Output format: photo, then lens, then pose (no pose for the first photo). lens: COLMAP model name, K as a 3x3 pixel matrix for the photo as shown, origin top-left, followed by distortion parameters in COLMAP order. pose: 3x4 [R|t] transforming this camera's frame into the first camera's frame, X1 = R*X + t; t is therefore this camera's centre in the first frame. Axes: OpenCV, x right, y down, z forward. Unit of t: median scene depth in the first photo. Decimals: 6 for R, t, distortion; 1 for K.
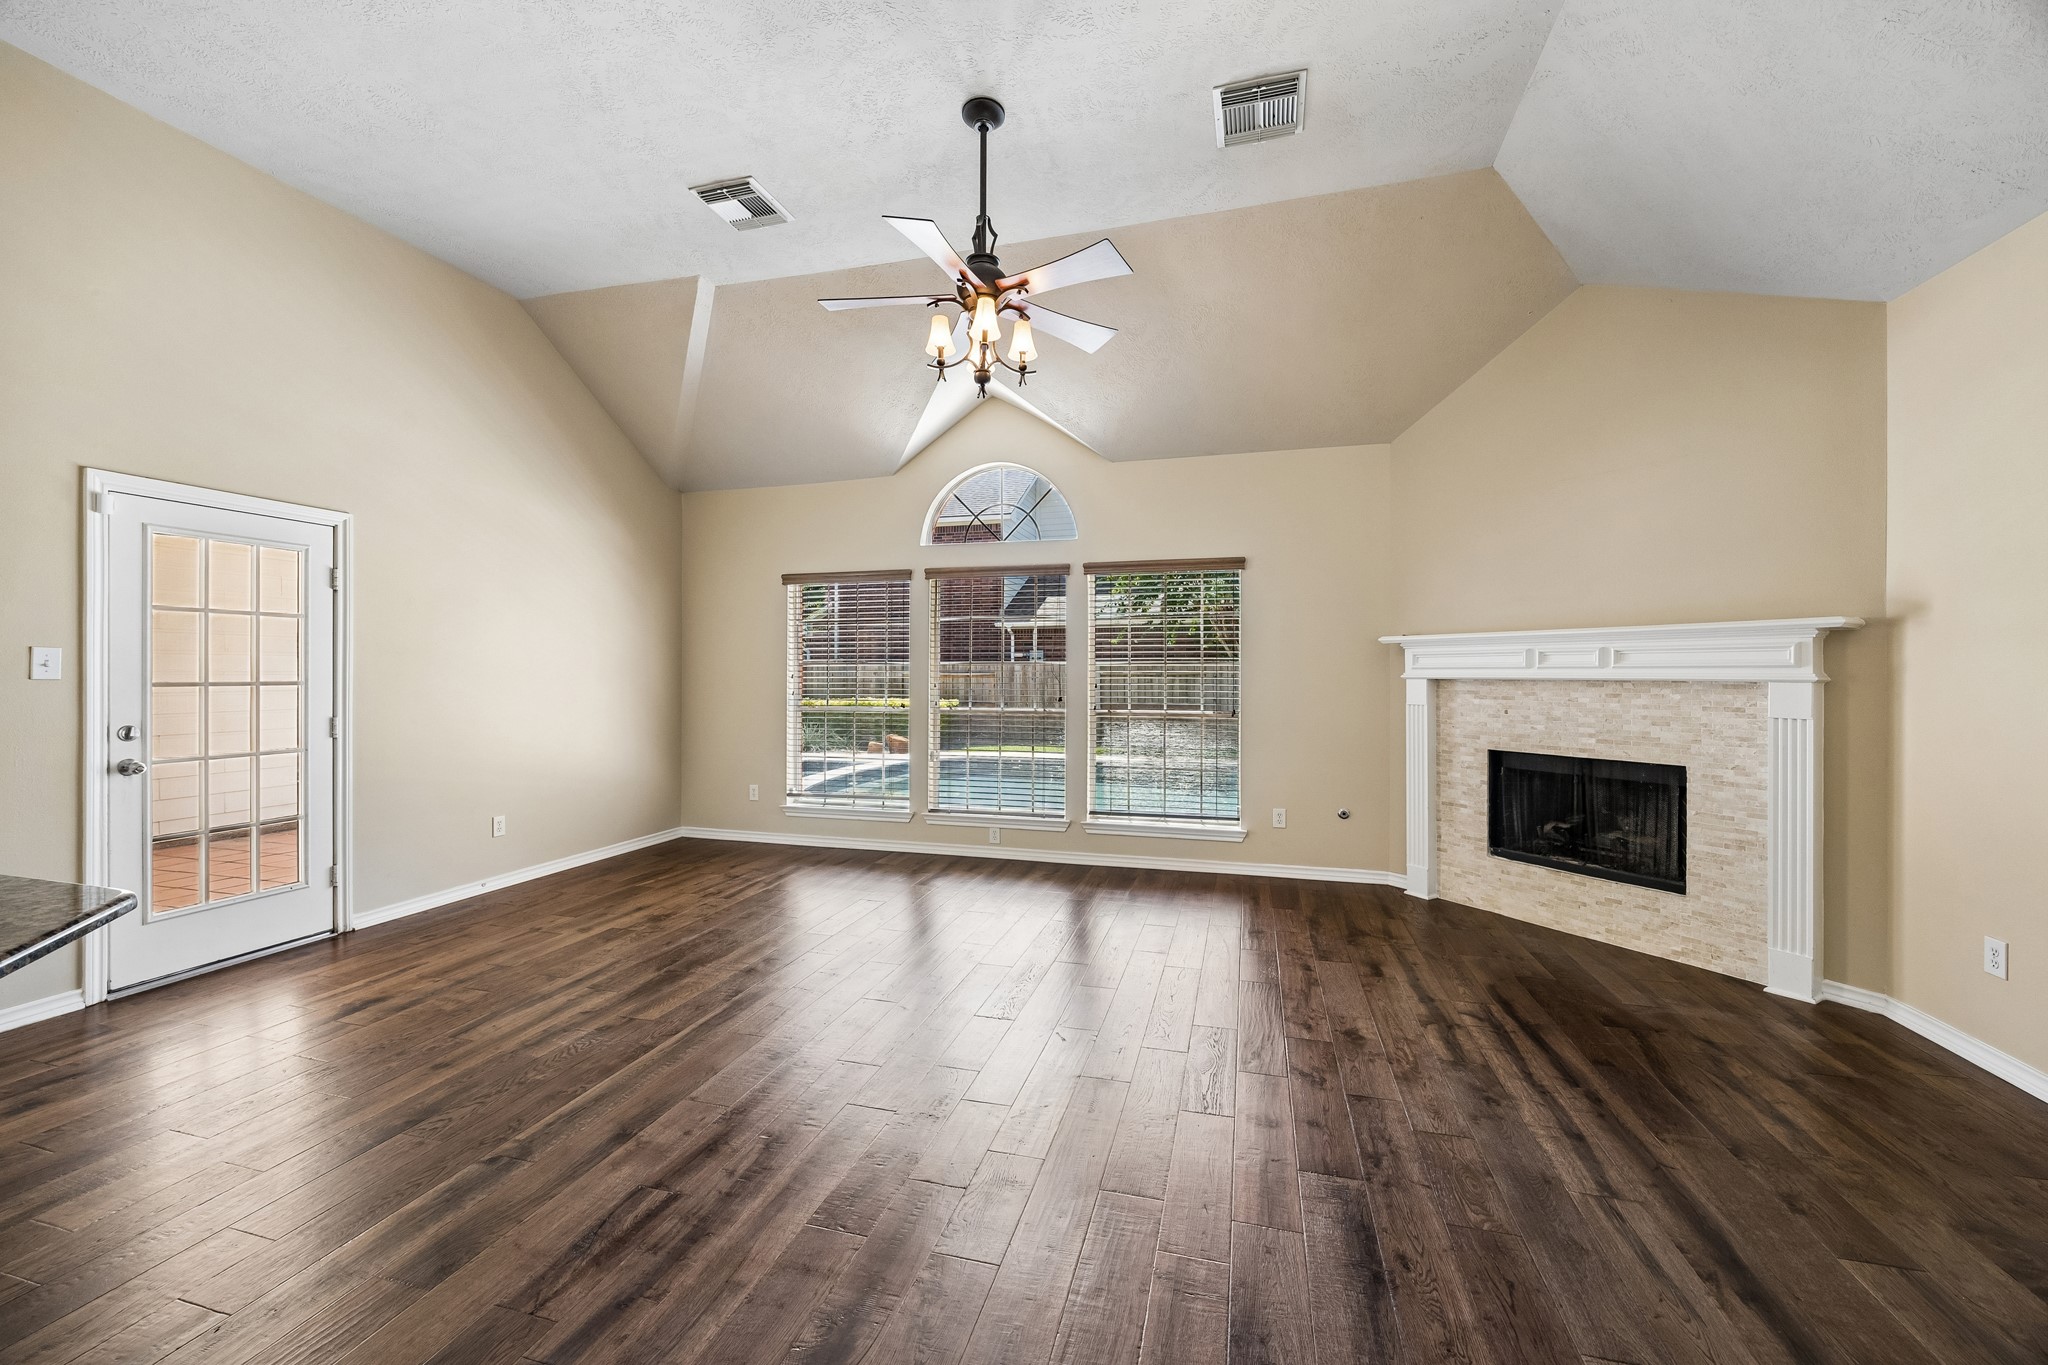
lens RADIAL K [[783.6, 0, 1033.5], [0, 783.6, 672.9], [0, 0, 1]] dist [-0.007508, -0.000039]
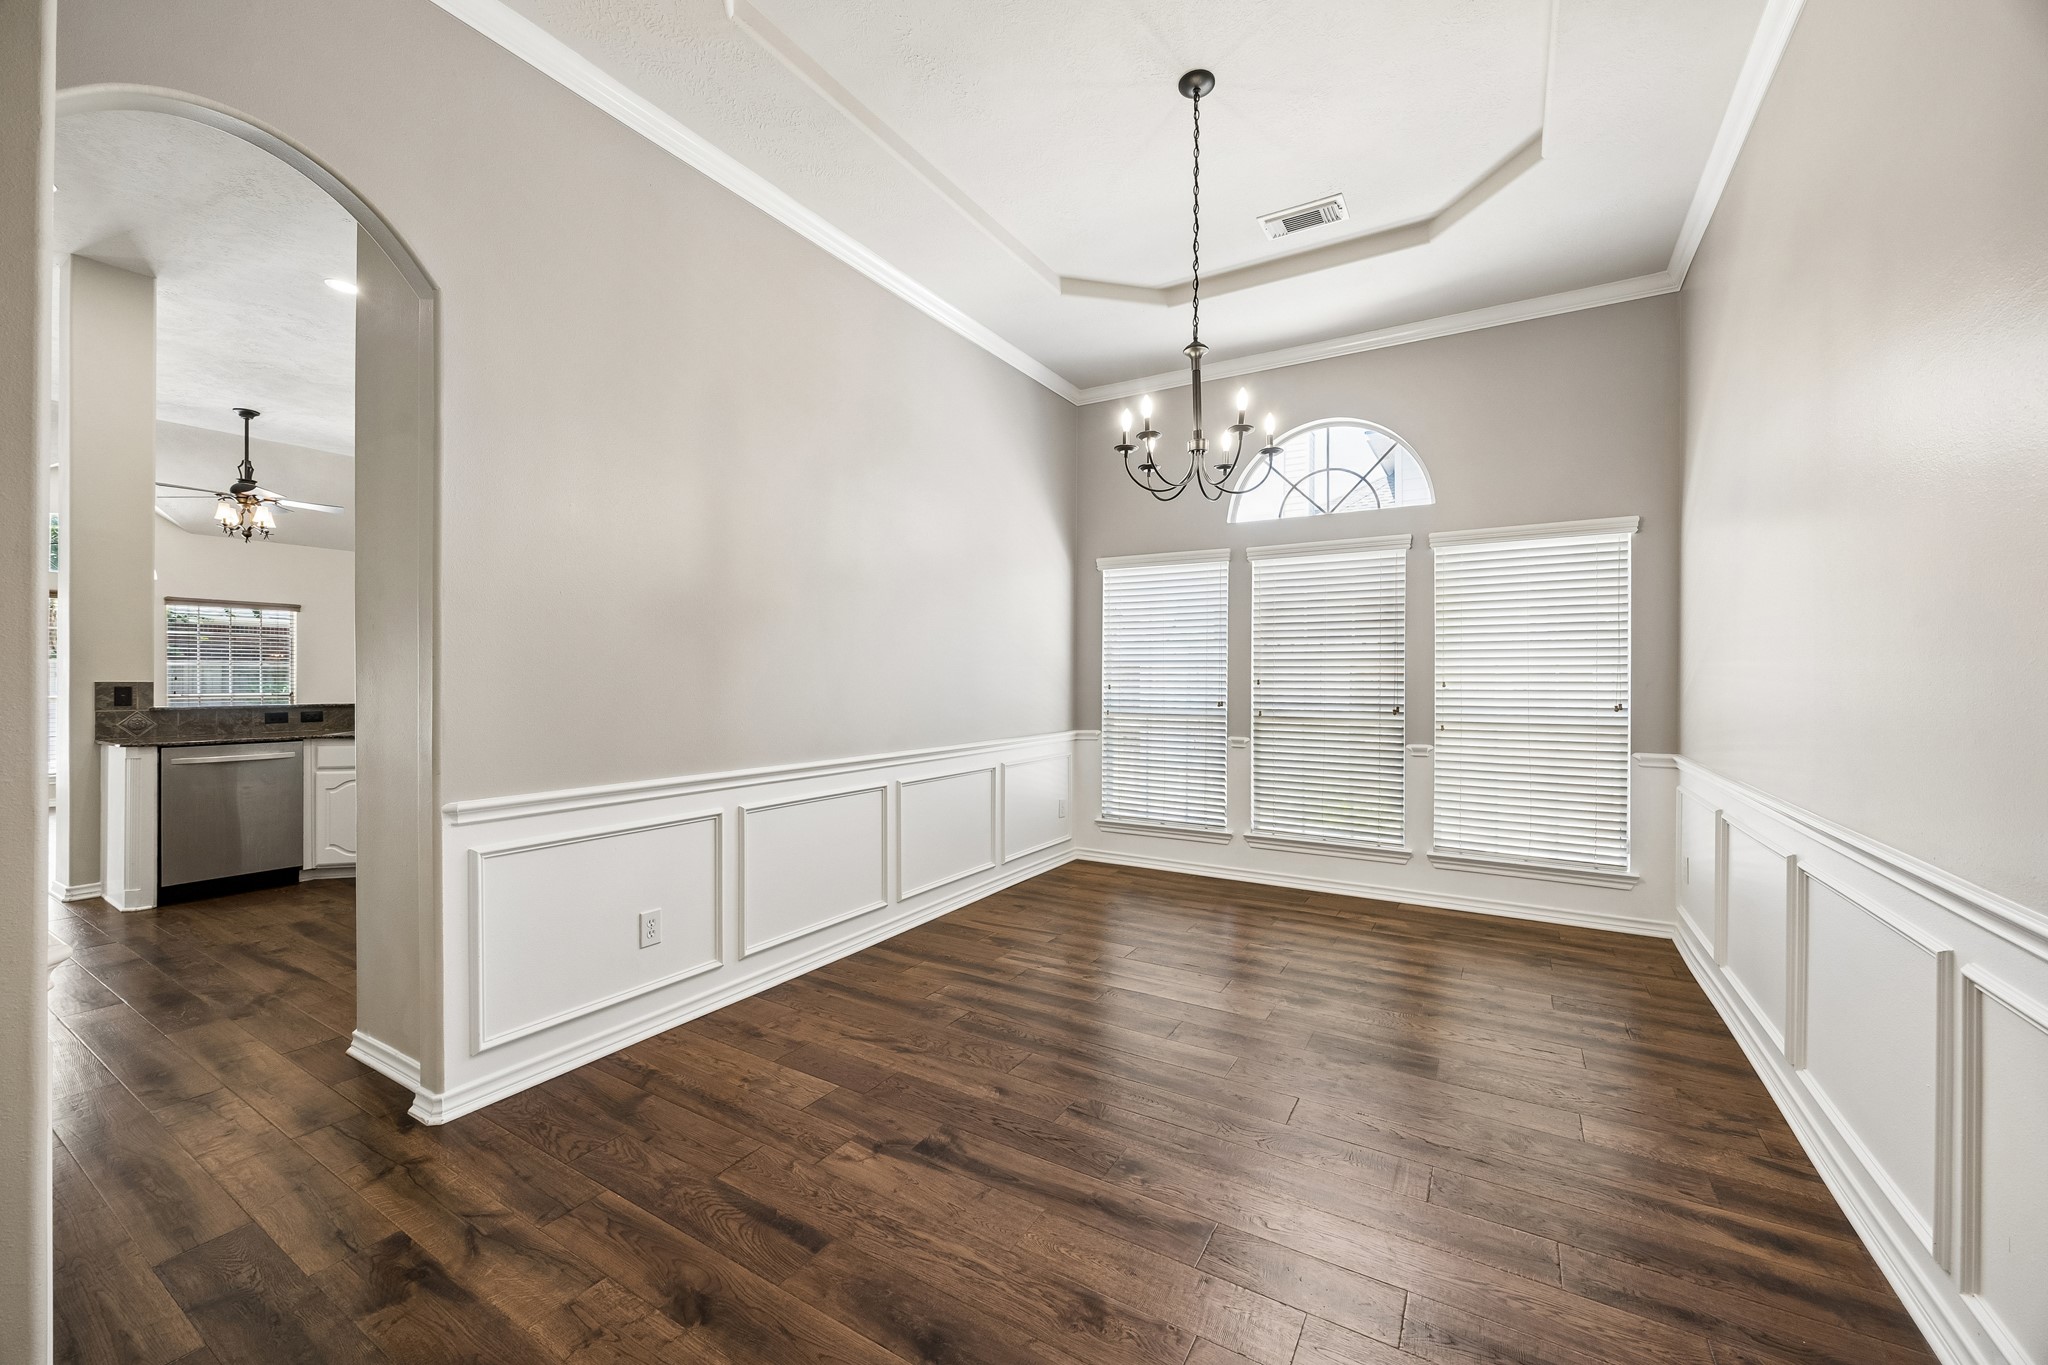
lens RADIAL K [[779.8, 0, 1024.0], [0, 779.8, 682.5], [0, 0, 1]] dist [-0.000787, -0.000197]
pose [[0.271726, -0.003120, 0.962370, -1.272384], [-0.006608, 0.999965, 0.005107, 0.008259], [-0.962352, -0.007747, 0.271696, -1.366788]]
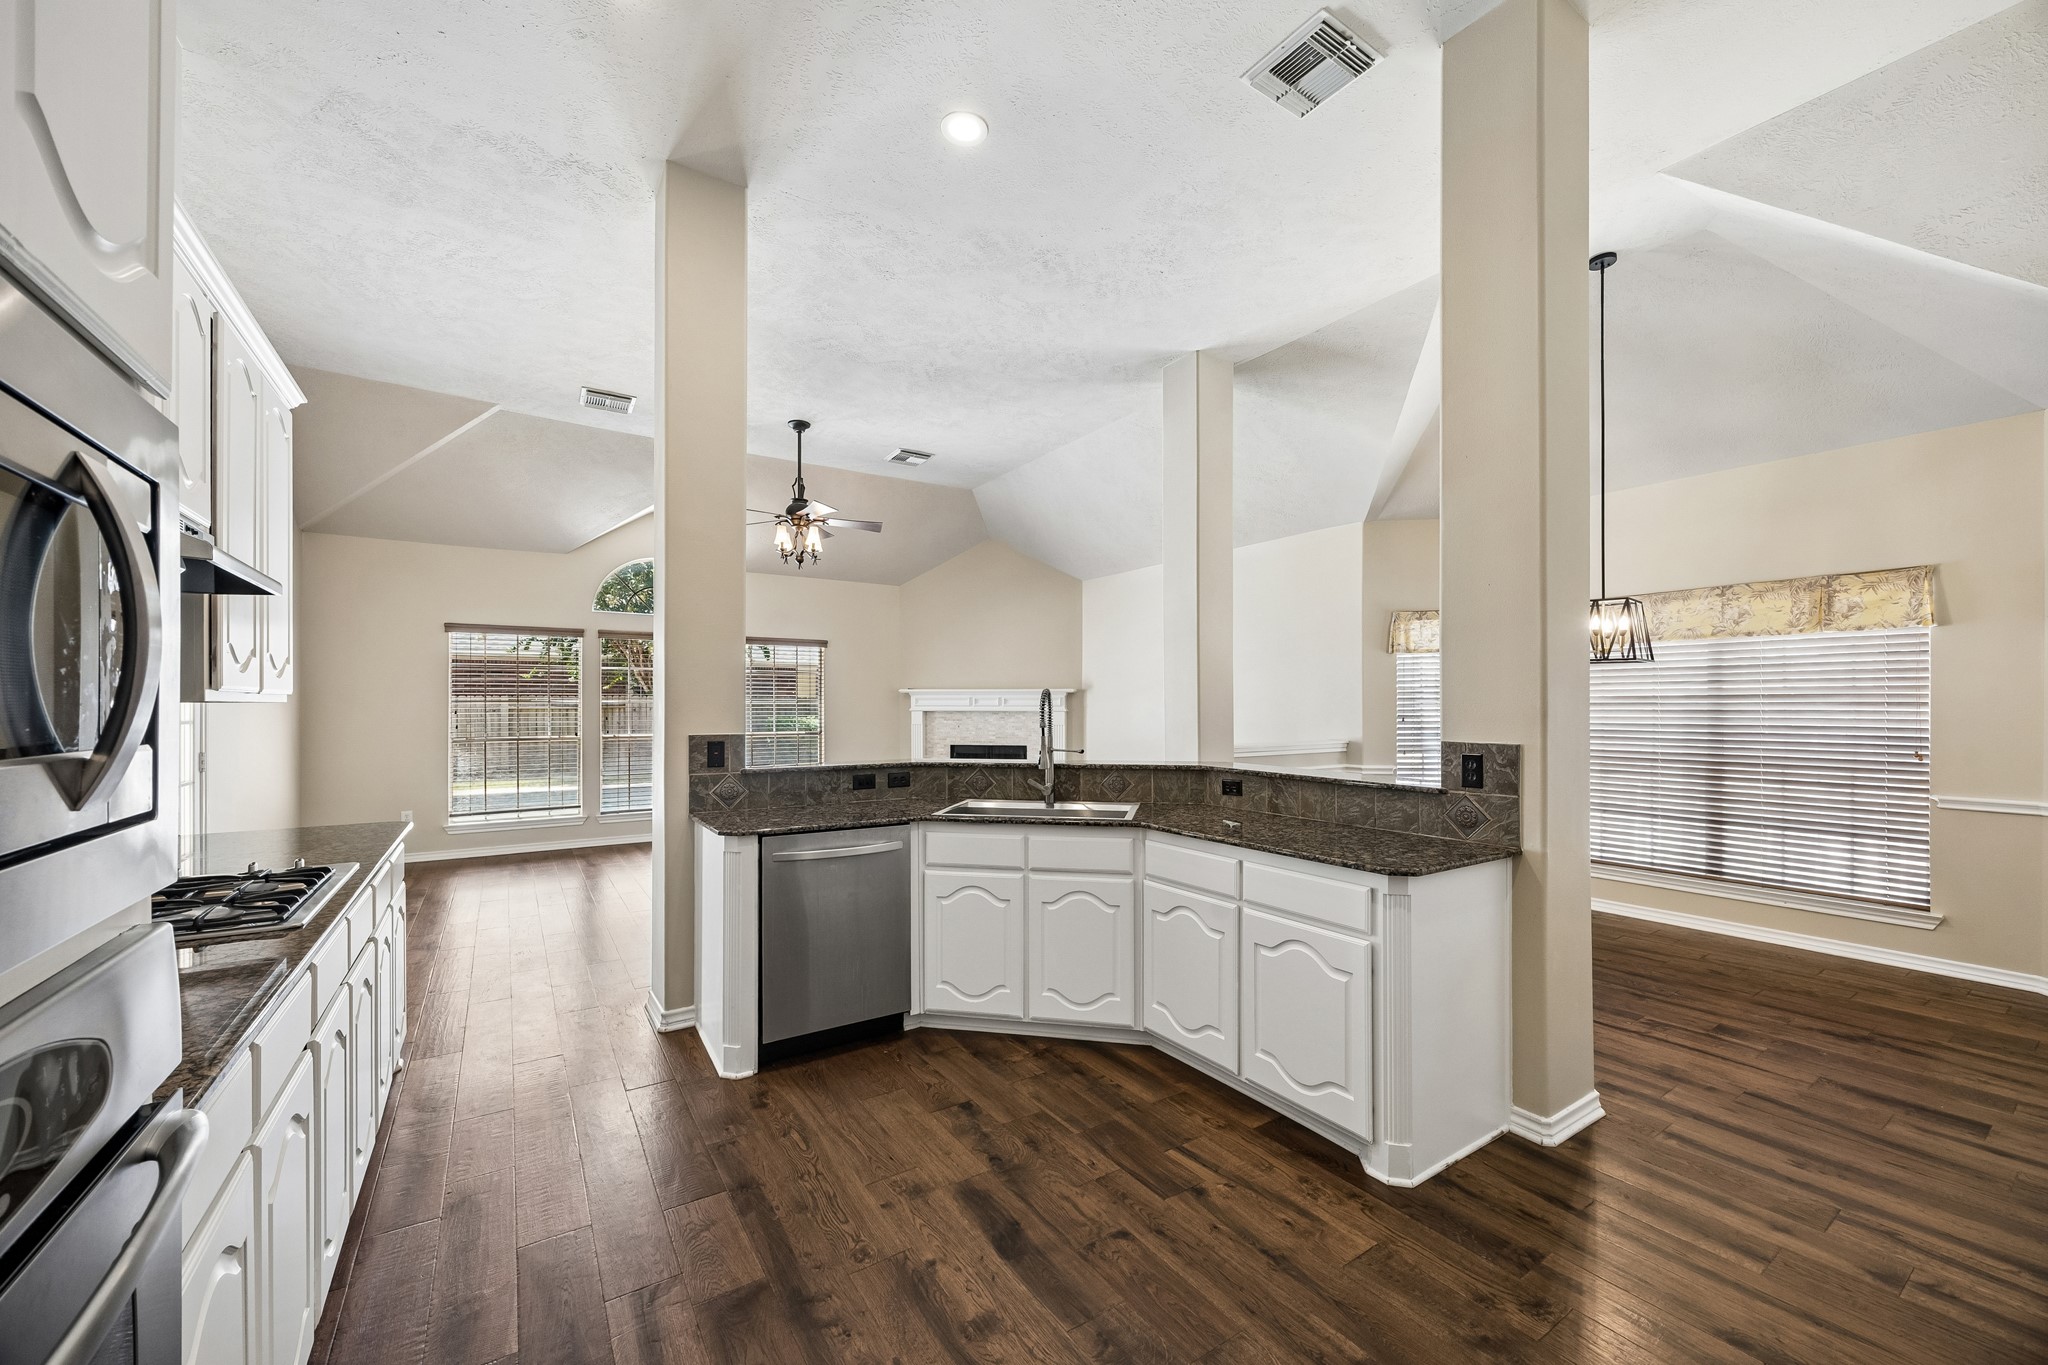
lens RADIAL K [[784.4, 0, 1032.0], [0, 784.4, 704.5], [0, 0, 1]] dist [0.000043, 0.000011]
pose [[0.656610, -0.000043, 0.754230, -0.947314], [0.000155, 1.000000, -0.000078, -0.010750], [-0.754230, 0.000168, 0.656610, -0.598624]]
